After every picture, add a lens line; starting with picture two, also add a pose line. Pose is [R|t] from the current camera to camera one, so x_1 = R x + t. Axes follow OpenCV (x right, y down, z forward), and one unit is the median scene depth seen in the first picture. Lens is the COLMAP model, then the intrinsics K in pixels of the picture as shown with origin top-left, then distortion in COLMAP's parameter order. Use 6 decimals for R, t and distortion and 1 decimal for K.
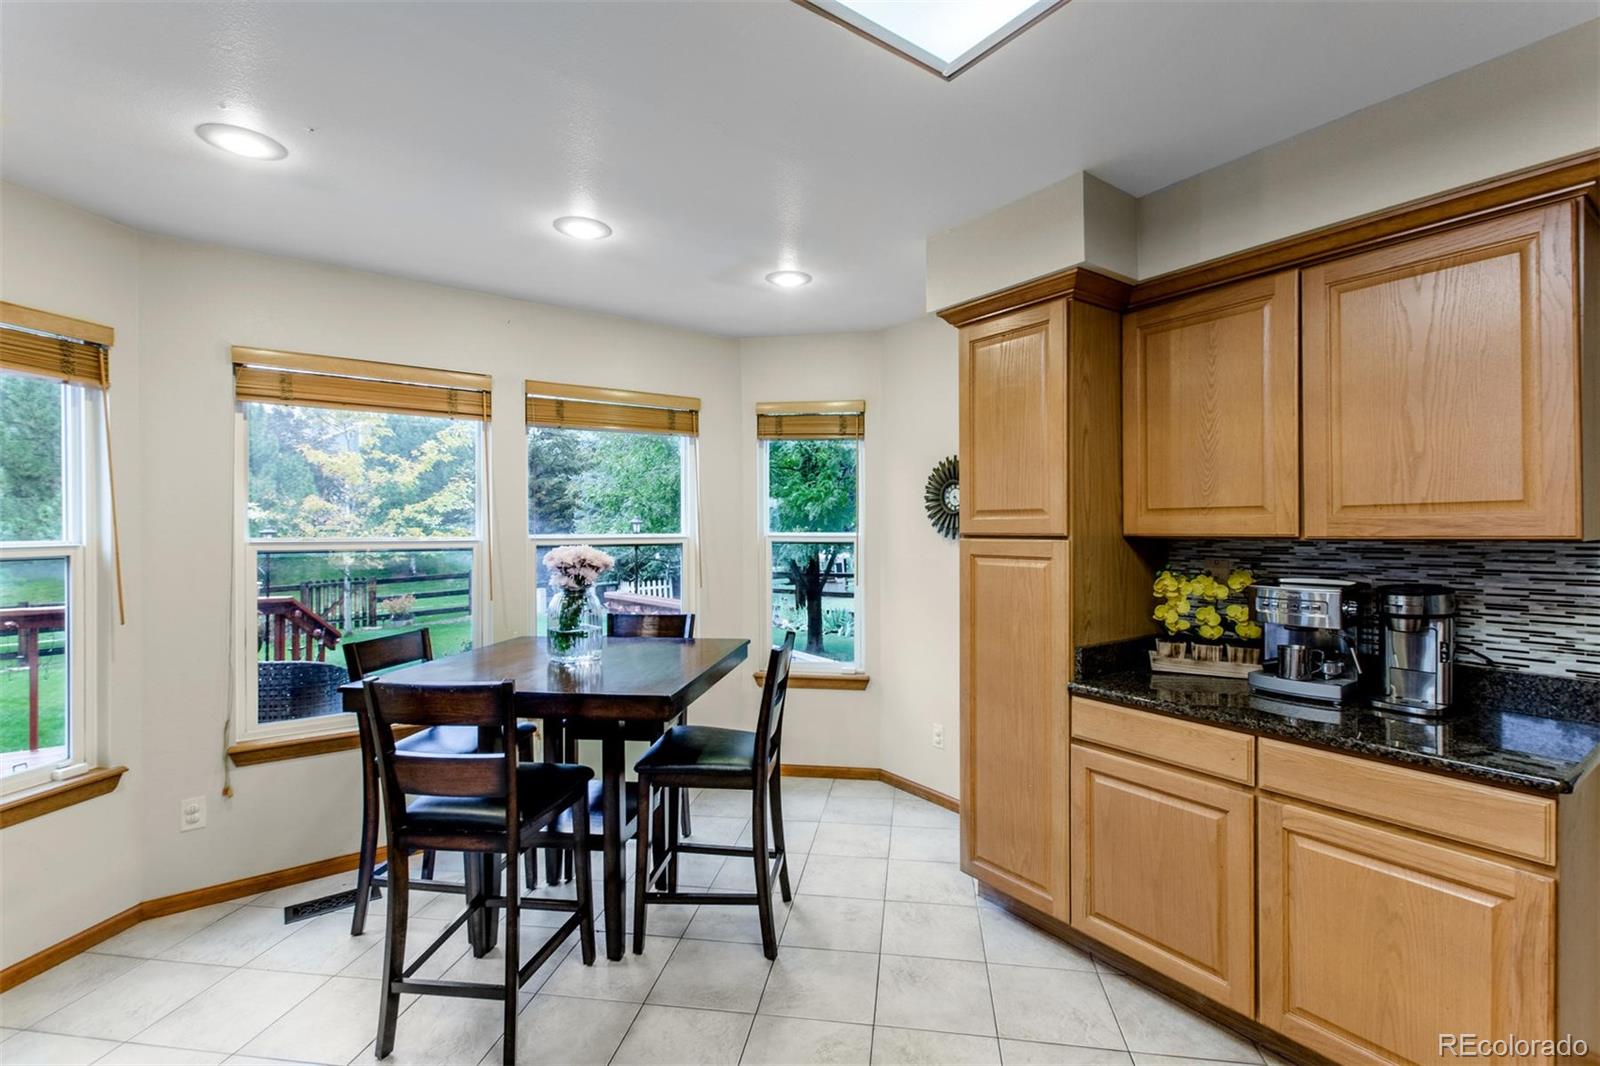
lens RADIAL K [[723.8, 0, 807.9], [0, 723.8, 534.8], [0, 0, 1]] dist [0.013113, -0.002853]
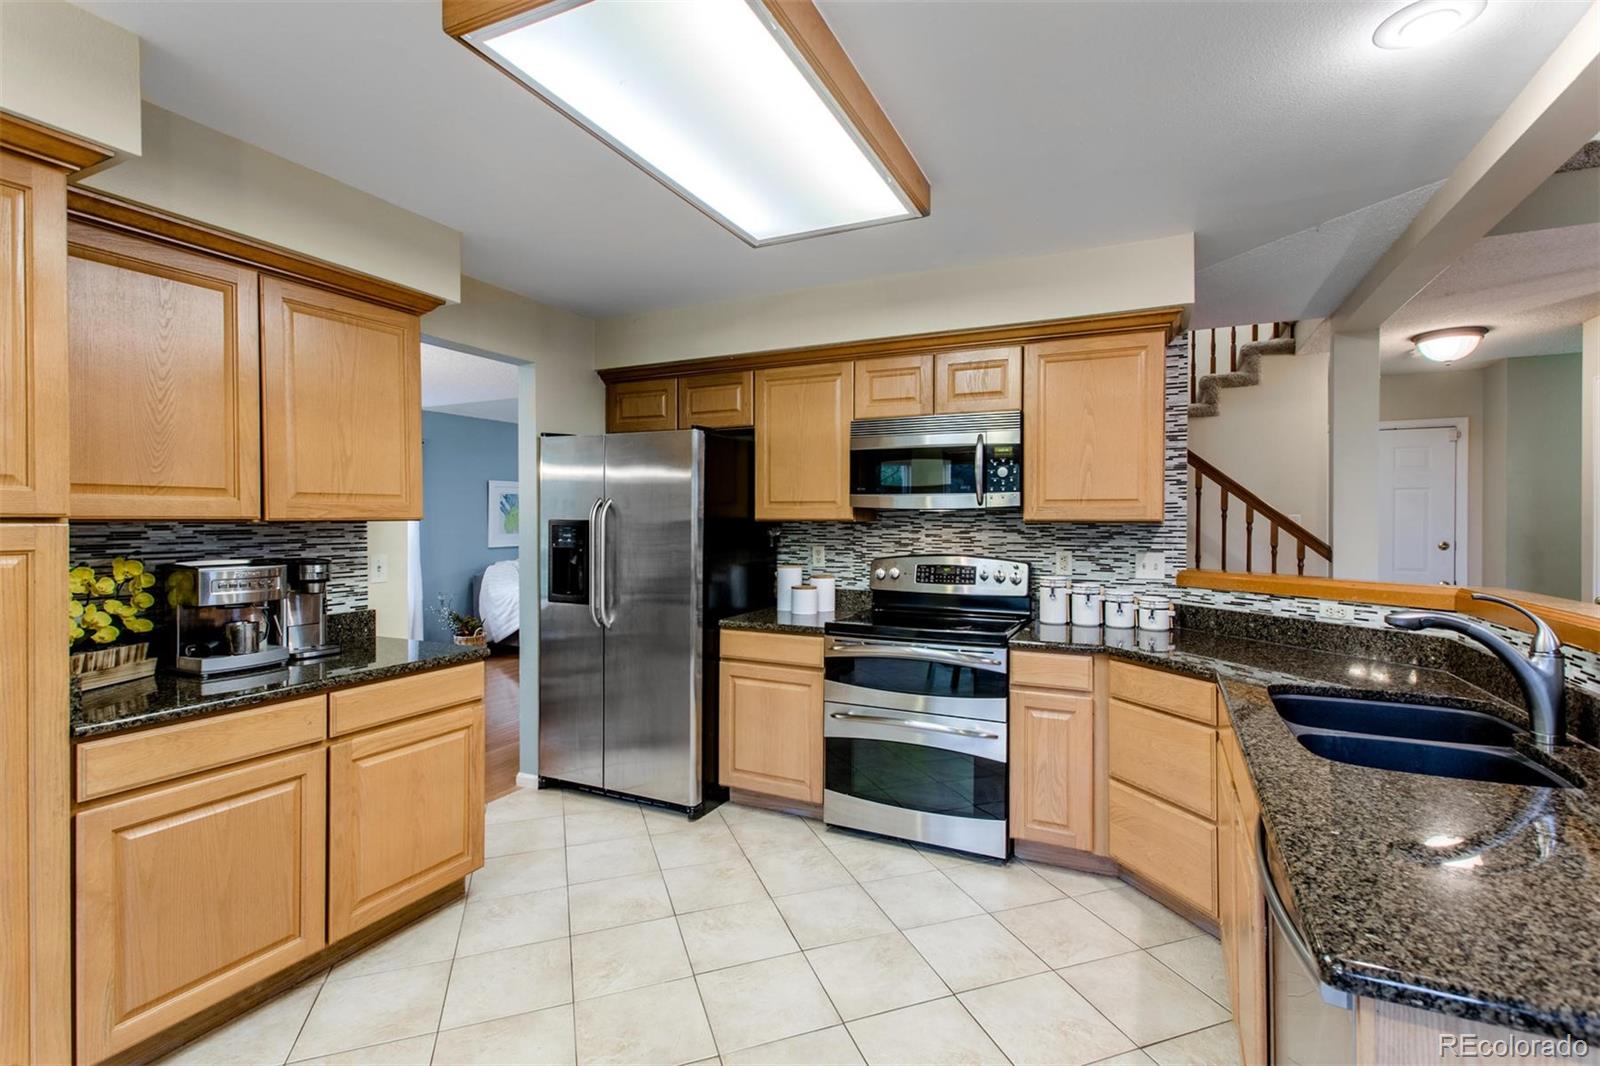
lens RADIAL K [[723.8, 0, 806.3], [0, 723.8, 528.1], [0, 0, 1]] dist [0.013113, -0.002853]
pose [[-0.473190, -0.003583, 0.880953, -0.678029], [0.013027, 0.999854, 0.011064, 0.015449], [-0.880864, 0.016712, -0.473074, 0.811170]]
